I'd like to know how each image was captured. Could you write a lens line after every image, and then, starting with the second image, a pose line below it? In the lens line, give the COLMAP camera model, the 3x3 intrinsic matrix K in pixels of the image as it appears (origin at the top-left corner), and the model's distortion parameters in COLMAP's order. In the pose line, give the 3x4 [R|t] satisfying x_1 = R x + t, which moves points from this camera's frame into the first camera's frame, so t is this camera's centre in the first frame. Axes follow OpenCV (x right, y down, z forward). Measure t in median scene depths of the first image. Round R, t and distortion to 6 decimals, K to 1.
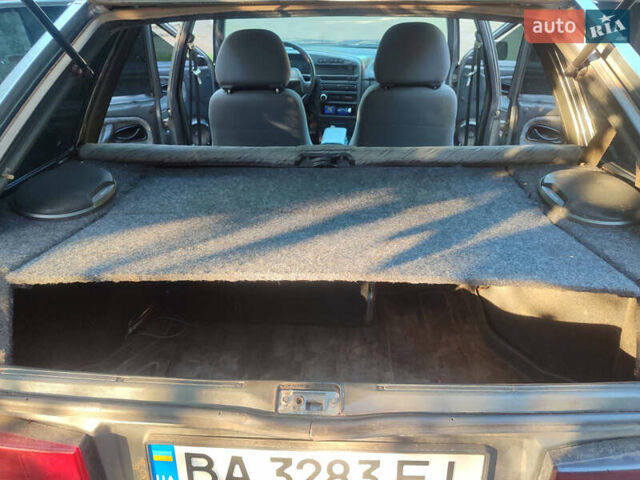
lens RADIAL K [[456.3, 0, 320.0], [0, 456.3, 240.0], [0, 0, 1]] dist [0.004147, 0.003706]
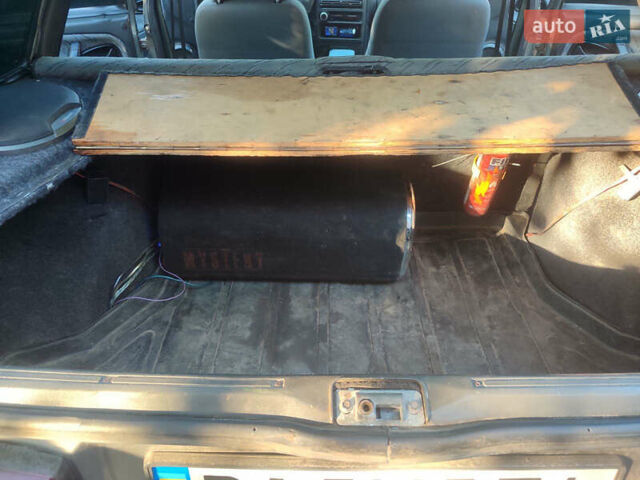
lens RADIAL K [[456.3, 0, 320.0], [0, 456.3, 240.0], [0, 0, 1]] dist [0.004147, 0.003706]
pose [[0.999464, -0.017286, 0.027784, -0.117213], [0.013678, 0.992042, 0.125163, 0.009582], [-0.029727, -0.124716, 0.991747, 0.302686]]
